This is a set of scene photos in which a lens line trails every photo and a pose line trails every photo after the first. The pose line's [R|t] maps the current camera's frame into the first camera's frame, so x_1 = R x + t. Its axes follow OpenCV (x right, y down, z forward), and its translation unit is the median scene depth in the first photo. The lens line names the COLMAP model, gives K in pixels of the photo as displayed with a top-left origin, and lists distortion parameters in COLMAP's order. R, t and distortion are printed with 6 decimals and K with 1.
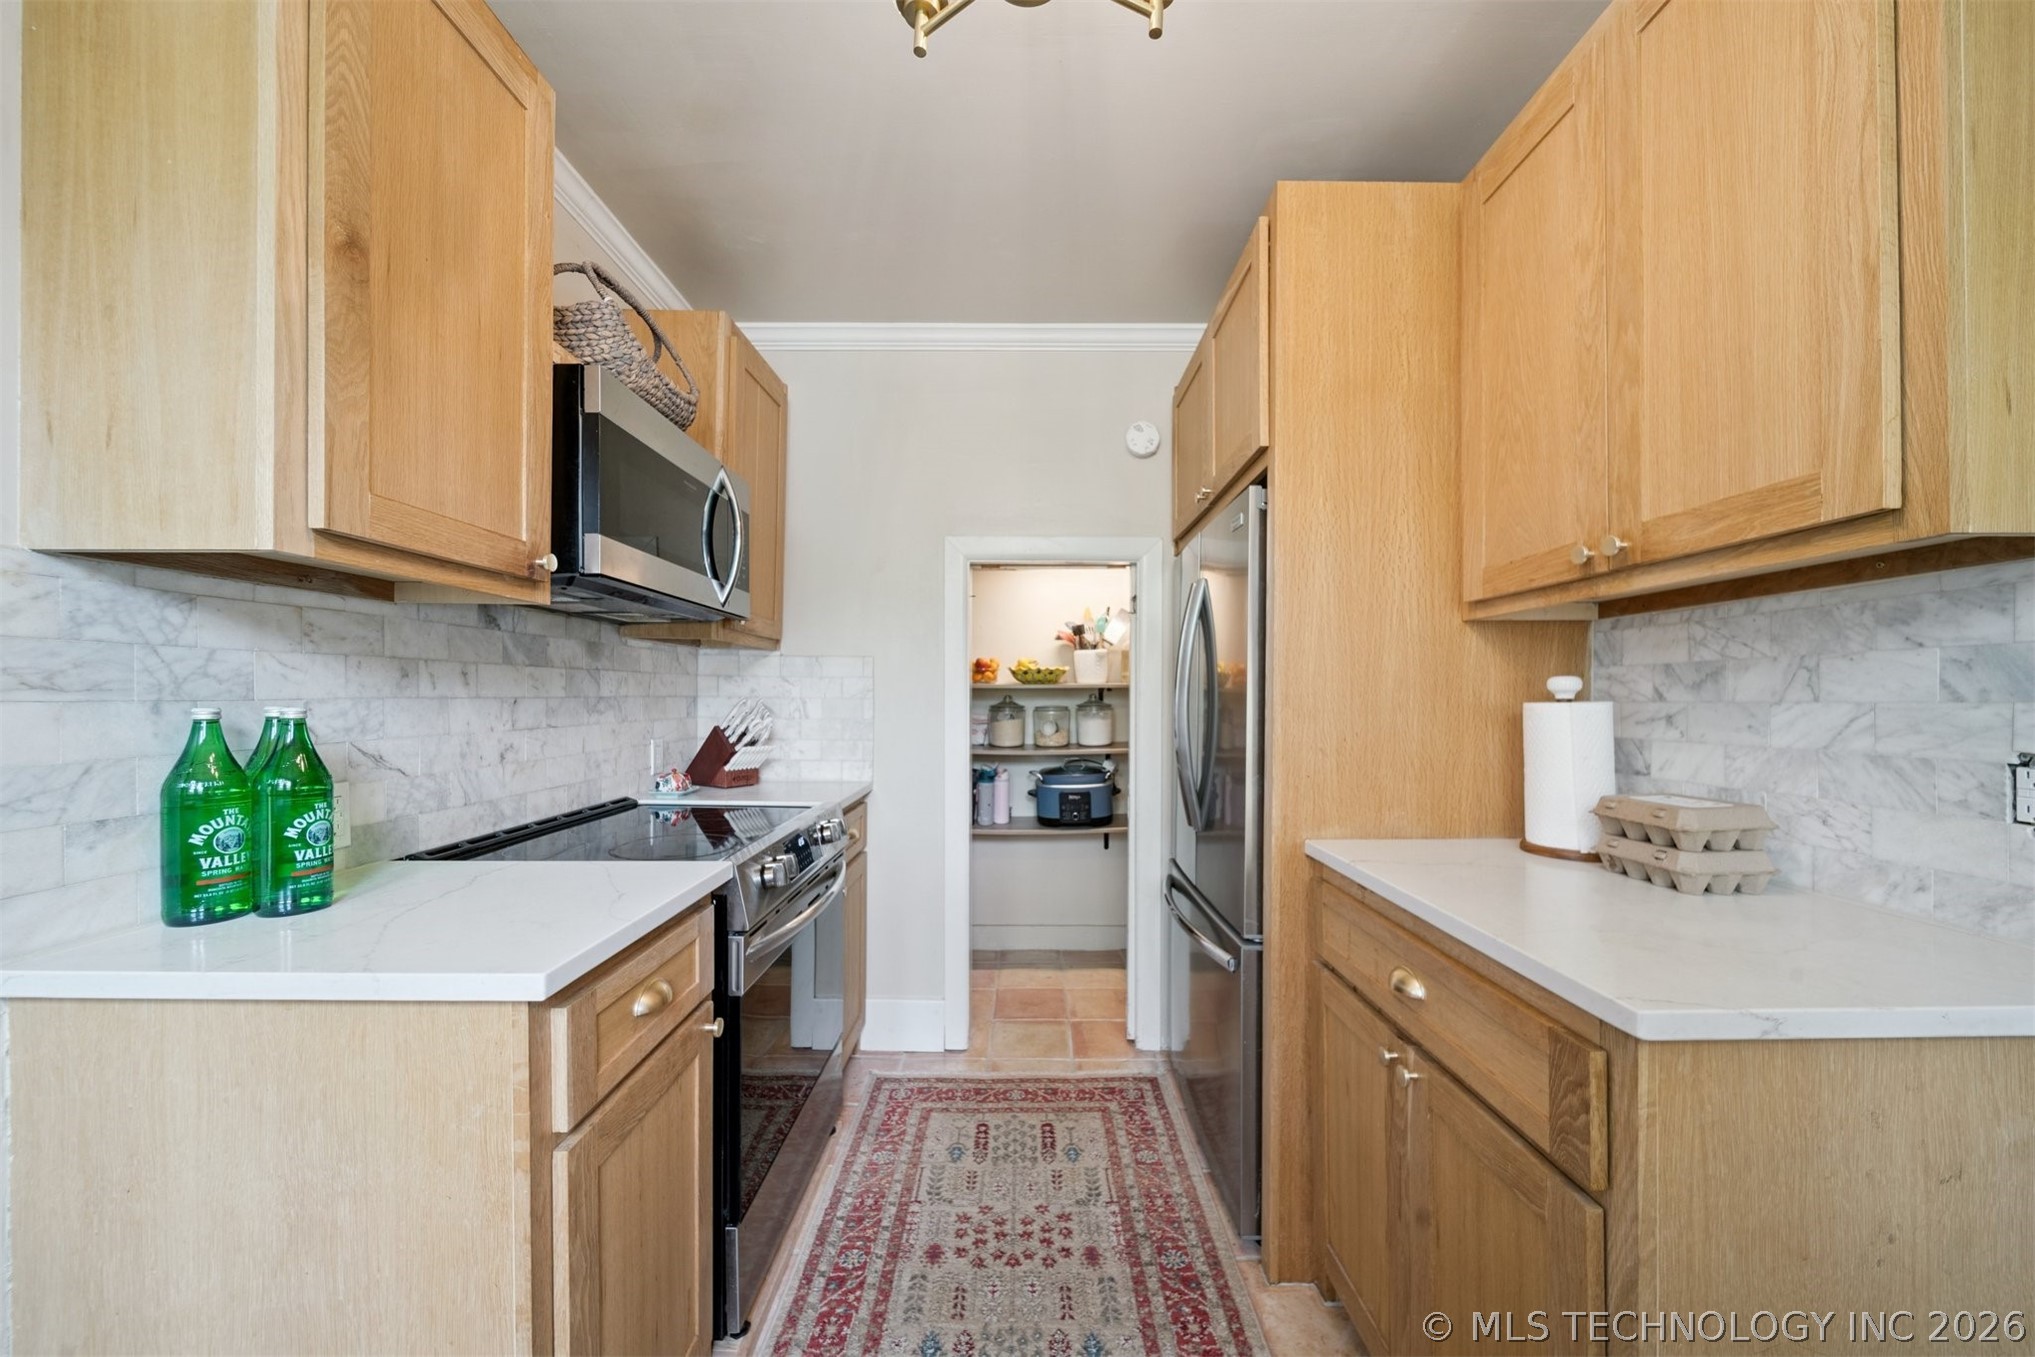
lens RADIAL K [[726.7, 0, 1023.5], [0, 726.7, 696.5], [0, 0, 1]] dist [-0.000969, -0.000150]
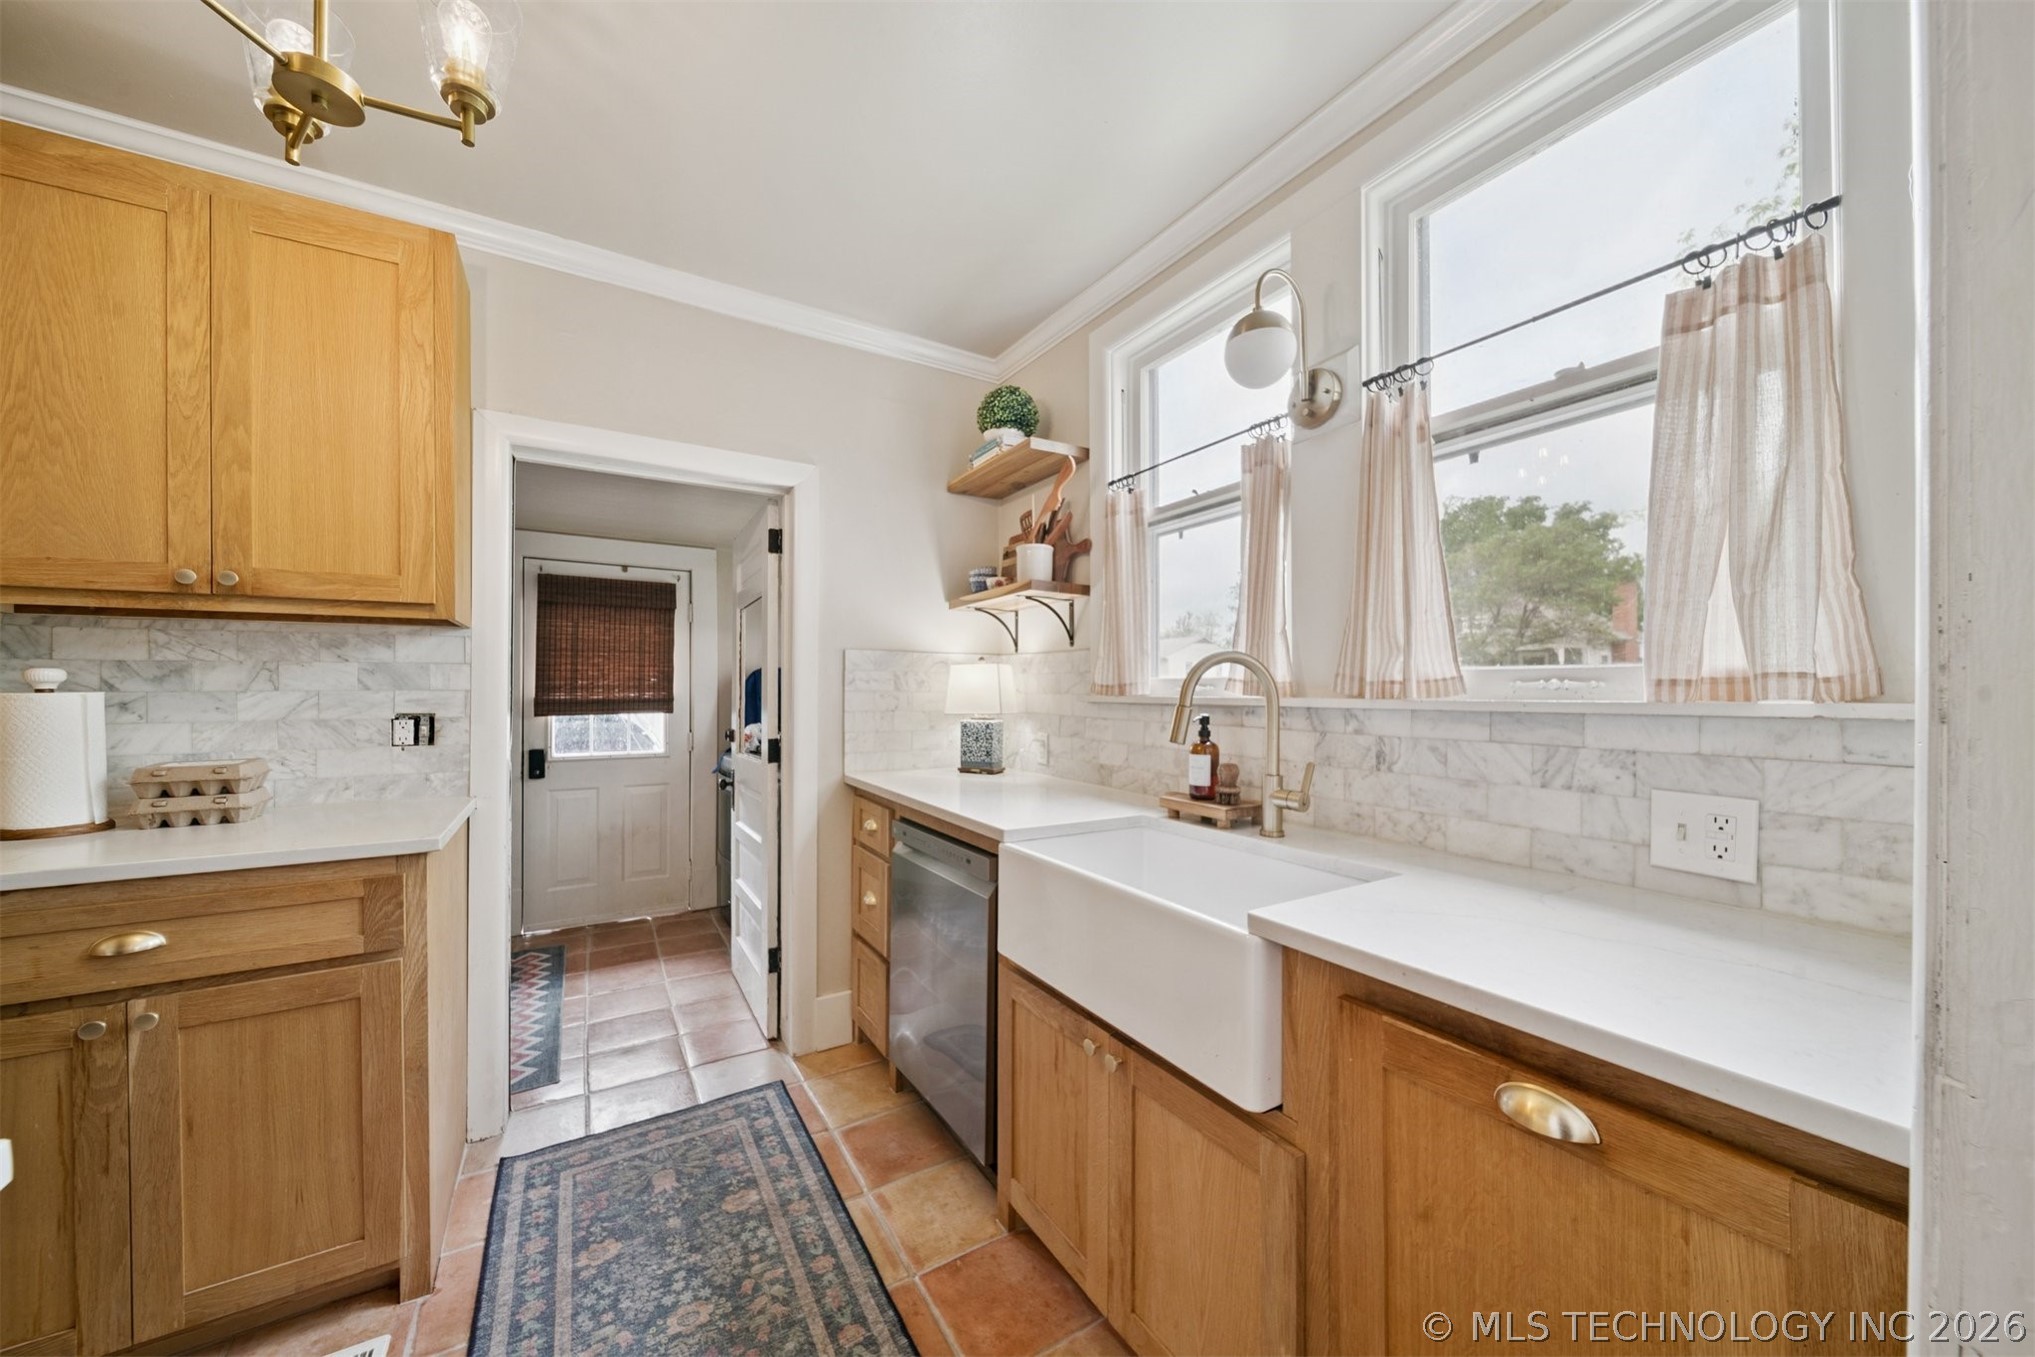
lens RADIAL K [[726.7, 0, 1023.5], [0, 726.7, 696.5], [0, 0, 1]] dist [-0.000969, -0.000150]
pose [[-0.520500, -0.004966, 0.853847, -1.187748], [0.002020, 0.999973, 0.007047, 0.012886], [-0.853859, 0.005393, -0.520476, 0.429066]]
